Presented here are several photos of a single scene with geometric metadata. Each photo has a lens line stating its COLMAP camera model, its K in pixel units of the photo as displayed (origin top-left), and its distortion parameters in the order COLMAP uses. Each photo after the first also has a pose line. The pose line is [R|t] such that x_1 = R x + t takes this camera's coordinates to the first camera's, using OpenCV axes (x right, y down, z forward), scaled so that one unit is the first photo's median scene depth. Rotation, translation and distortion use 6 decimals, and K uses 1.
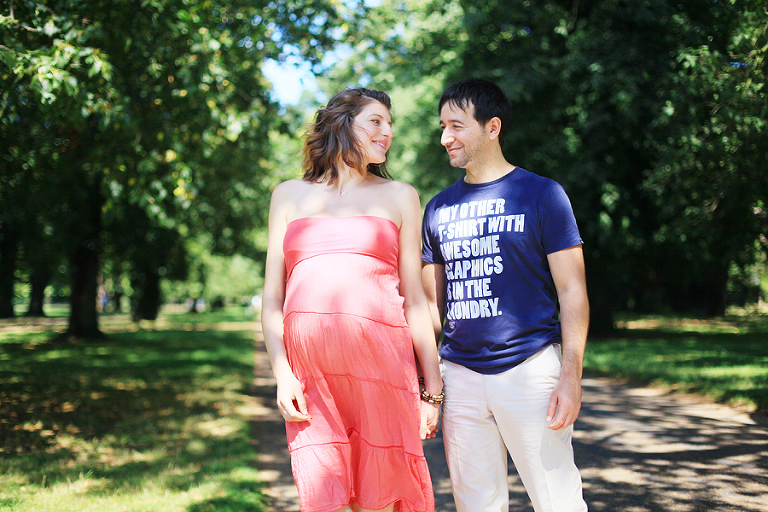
lens RADIAL K [[1124.3, 0, 384.0], [0, 1124.3, 256.0], [0, 0, 1]] dist [-0.021465, -0.066085]
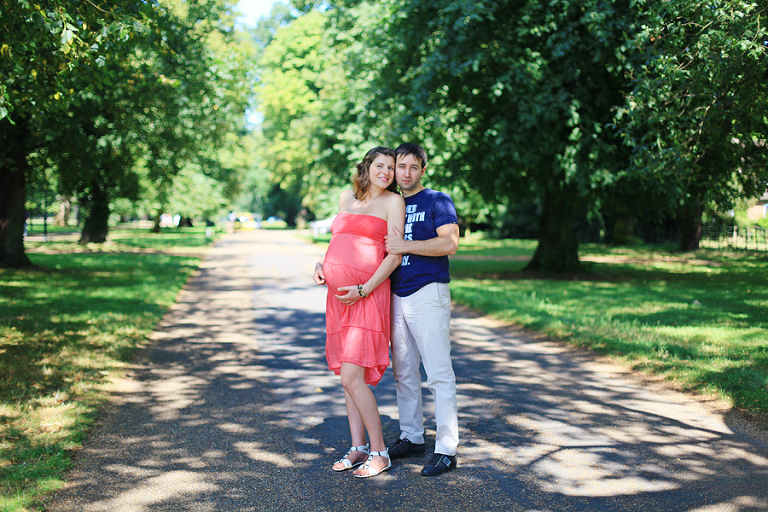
lens RADIAL K [[1043.6, 0, 384.0], [0, 1043.6, 256.0], [0, 0, 1]] dist [-0.003976, -0.007785]
pose [[0.999664, 0.025626, 0.003872, 0.035598], [-0.025861, 0.996095, 0.084410, -0.013729], [-0.001694, -0.084482, 0.996424, 0.122304]]
